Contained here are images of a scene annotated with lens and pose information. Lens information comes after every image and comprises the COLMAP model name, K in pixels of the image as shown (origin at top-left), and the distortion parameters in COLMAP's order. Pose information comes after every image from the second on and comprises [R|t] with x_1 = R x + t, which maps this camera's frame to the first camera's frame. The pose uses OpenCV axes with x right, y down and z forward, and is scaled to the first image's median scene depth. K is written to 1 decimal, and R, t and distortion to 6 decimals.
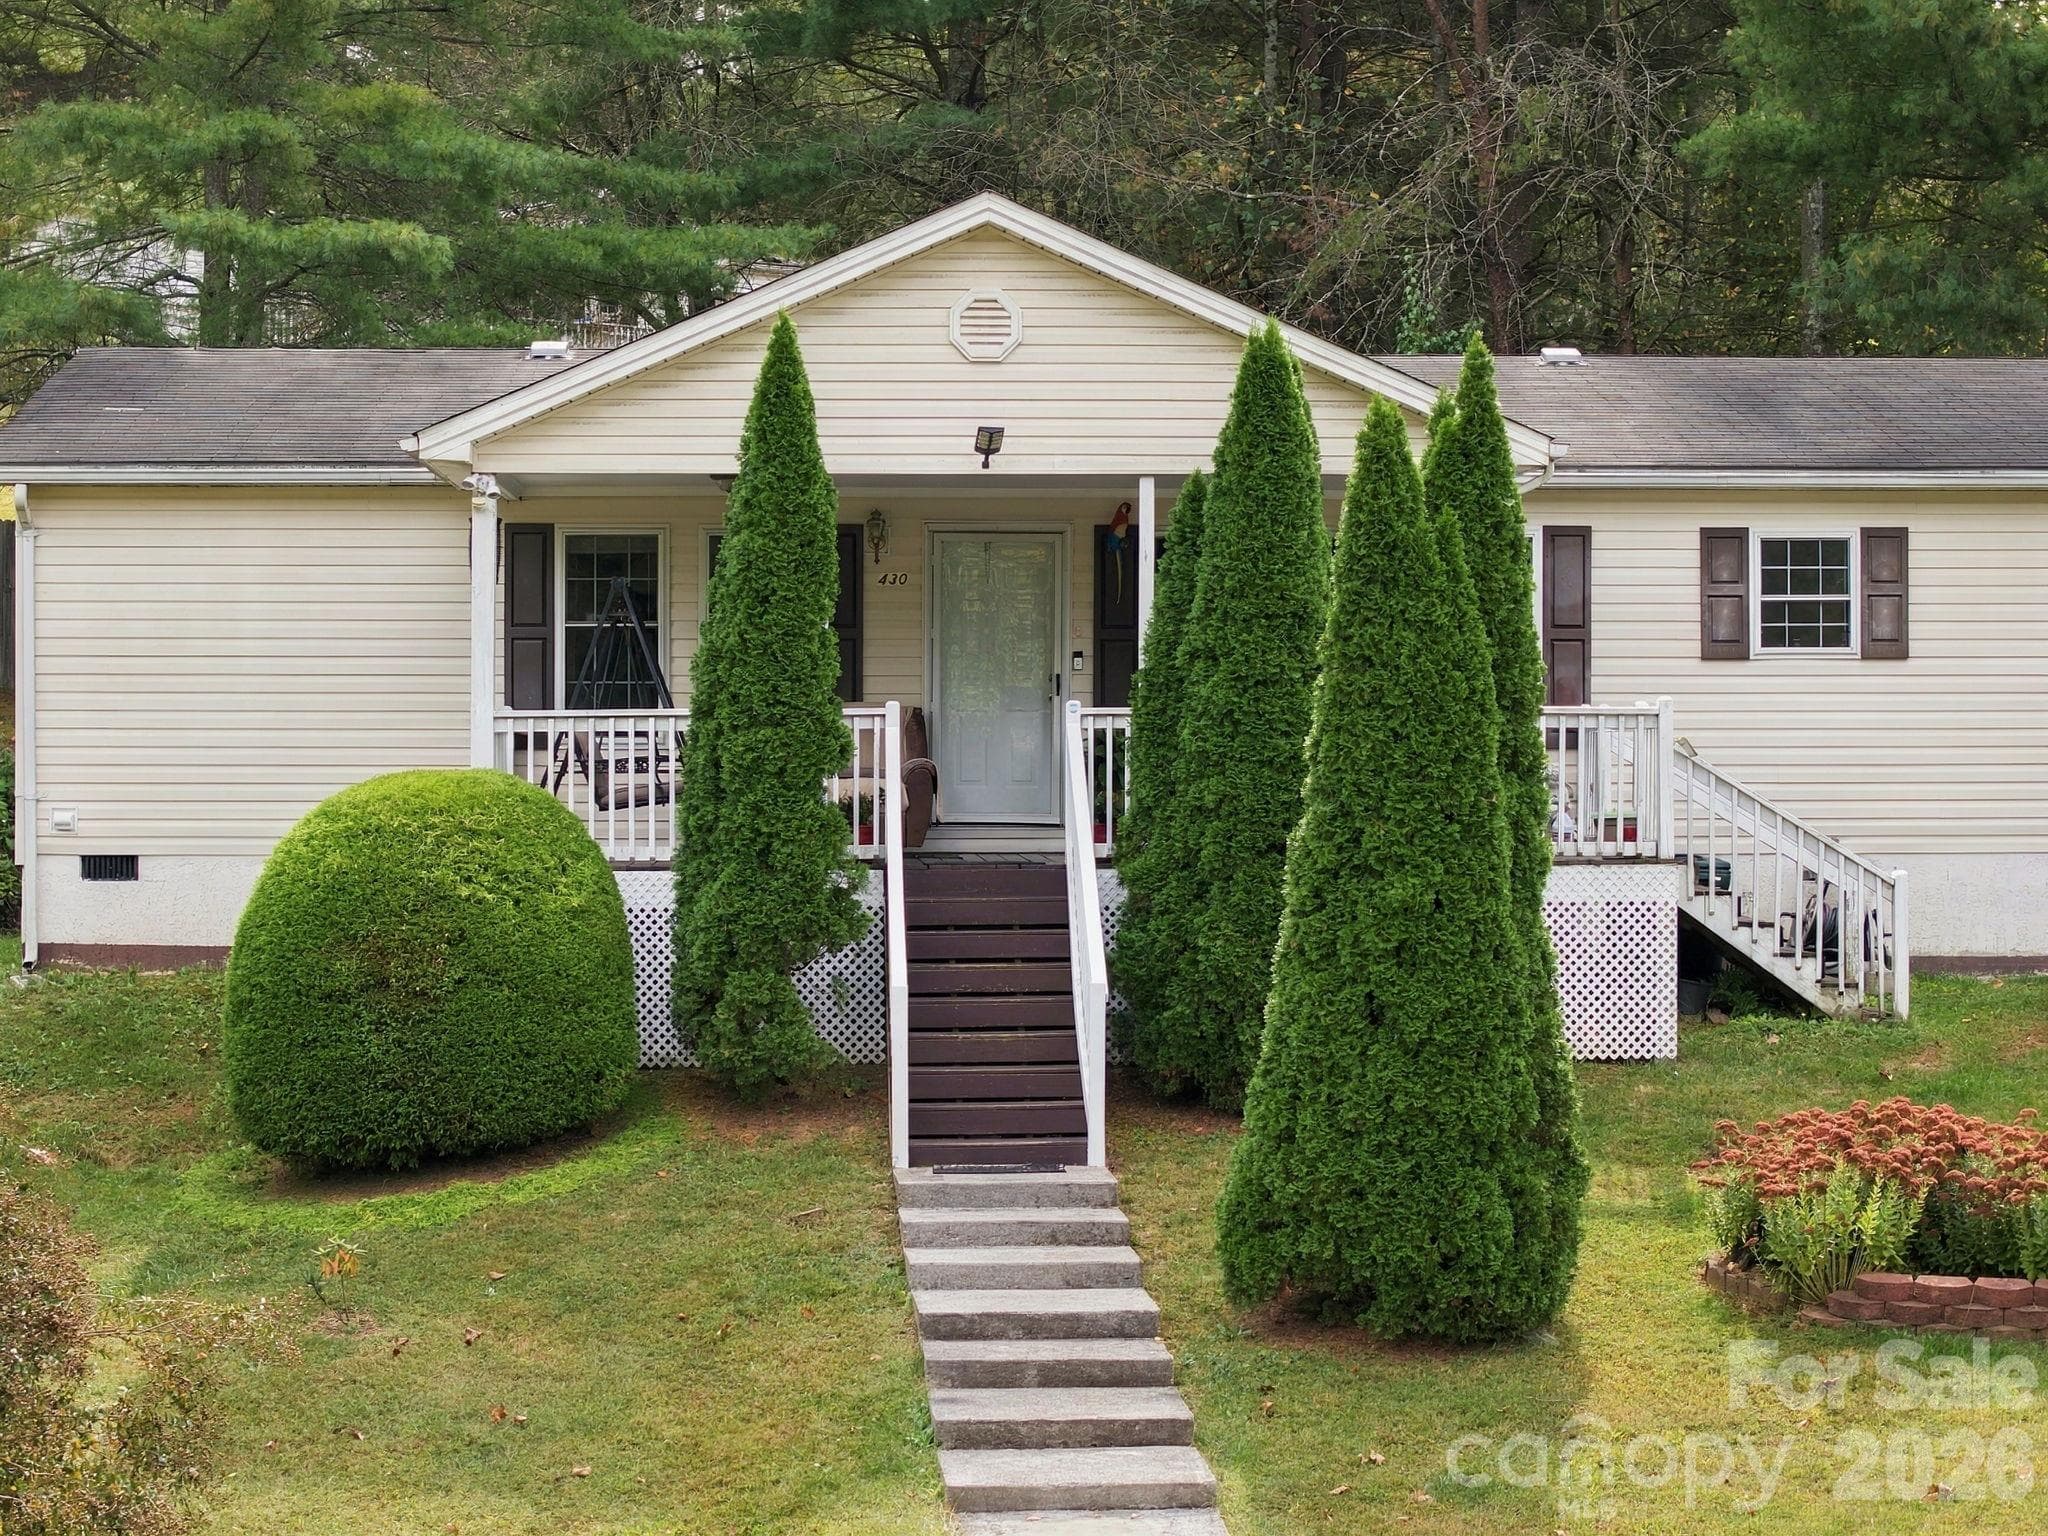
lens RADIAL K [[4484.3, 0, 1022.8], [0, 4484.3, 769.2], [0, 0, 1]] dist [-0.214260, 0.000000]
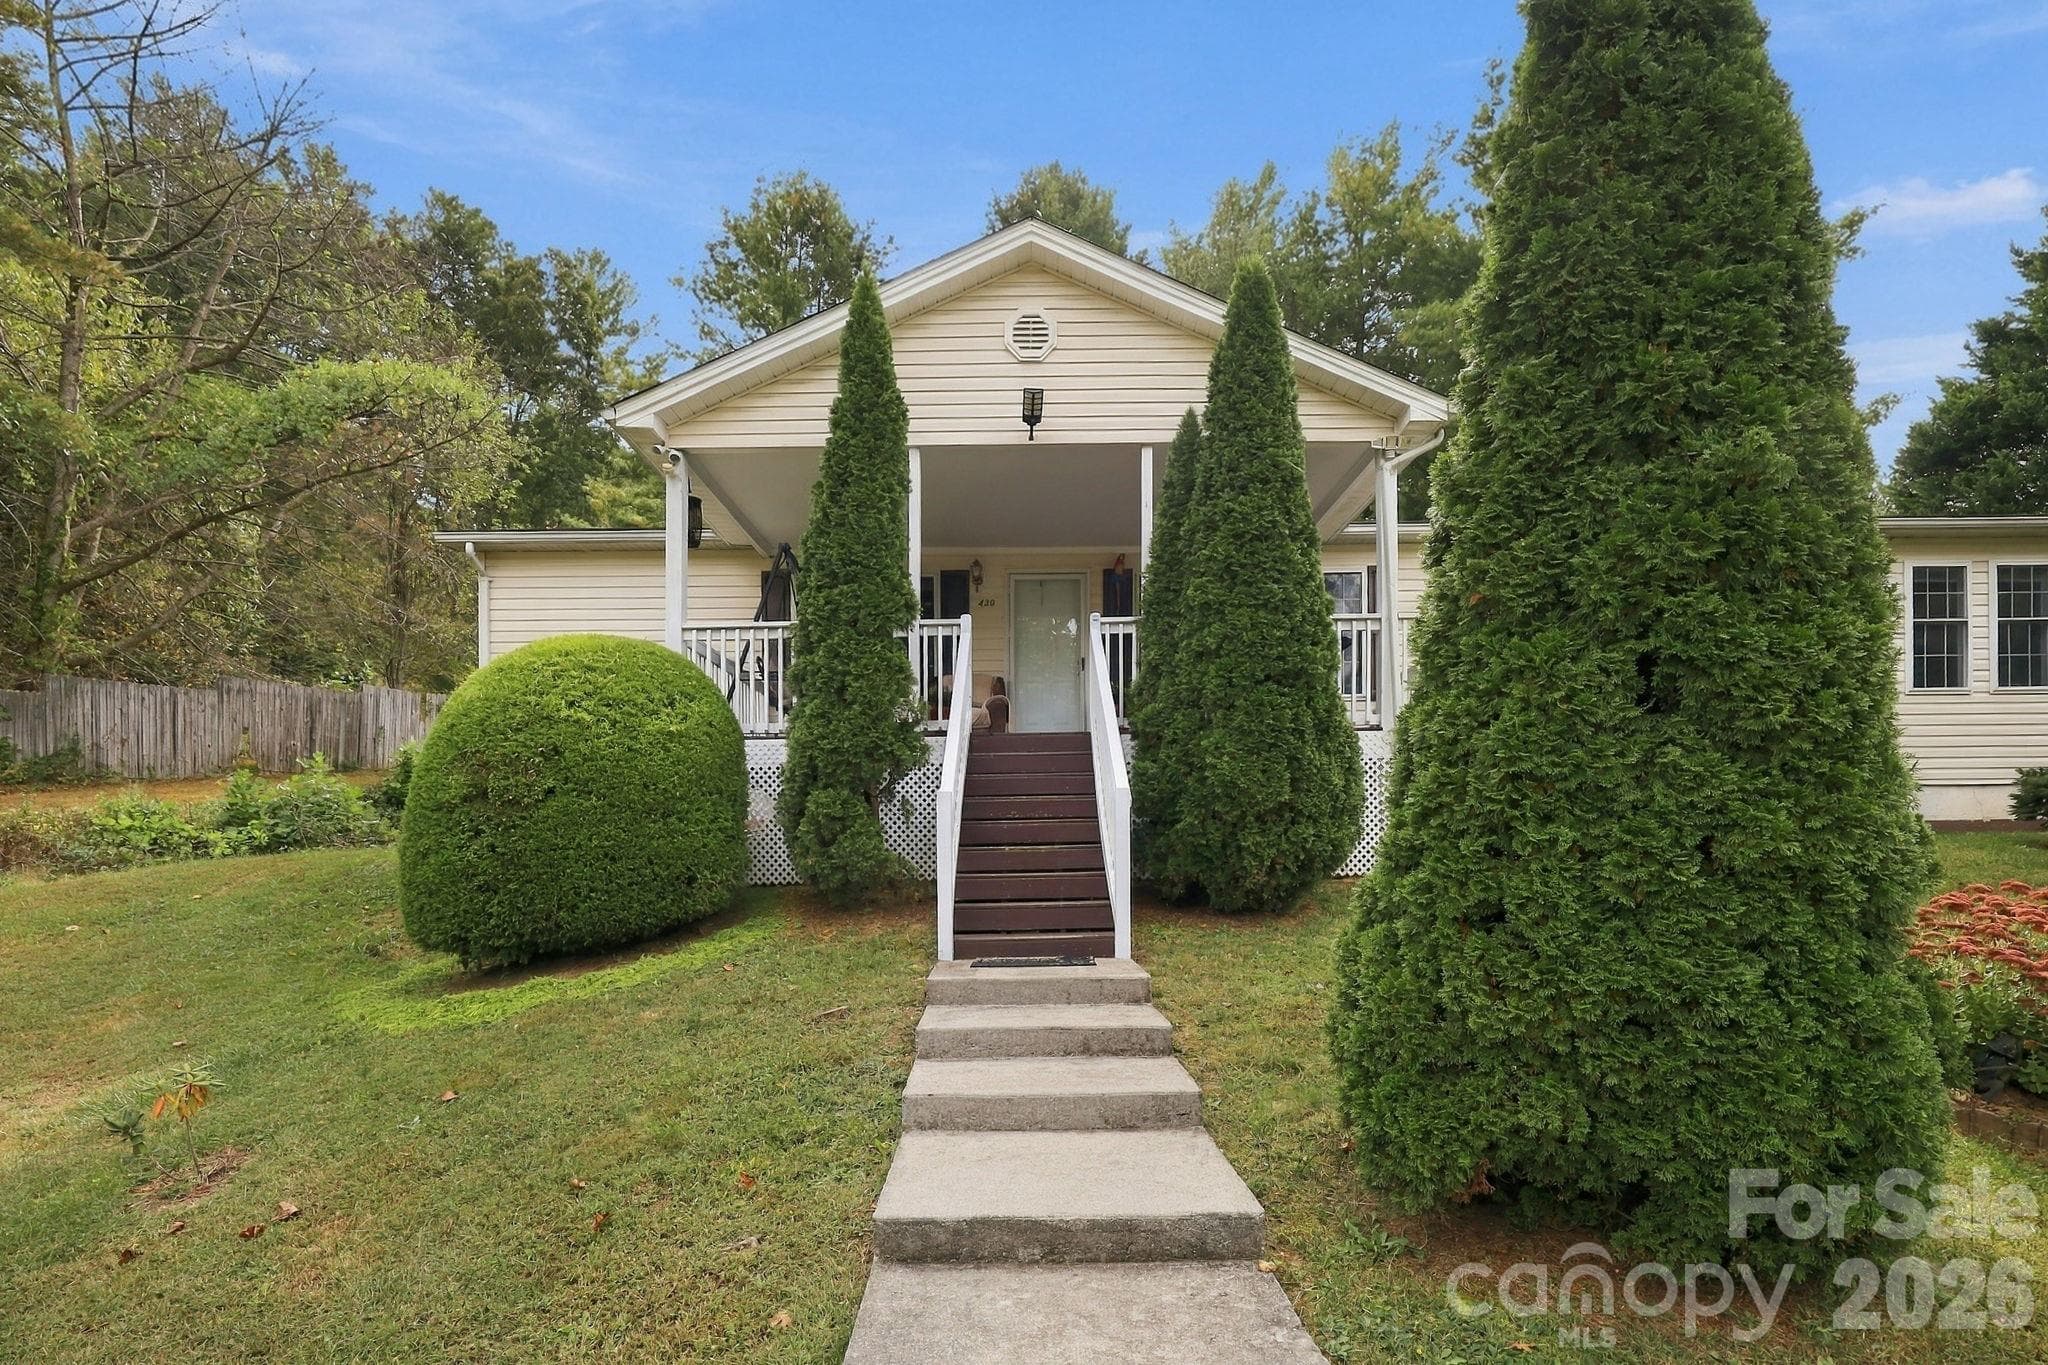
lens RADIAL K [[868.0, 0, 1071.2], [0, 868.0, 721.7], [0, 0, 1]] dist [-0.002978, 0.000111]
pose [[0.999985, -0.005362, -0.001285, 0.004231], [0.005077, 0.986372, -0.164451, 0.066190], [0.002149, 0.164442, 0.986384, 0.778935]]
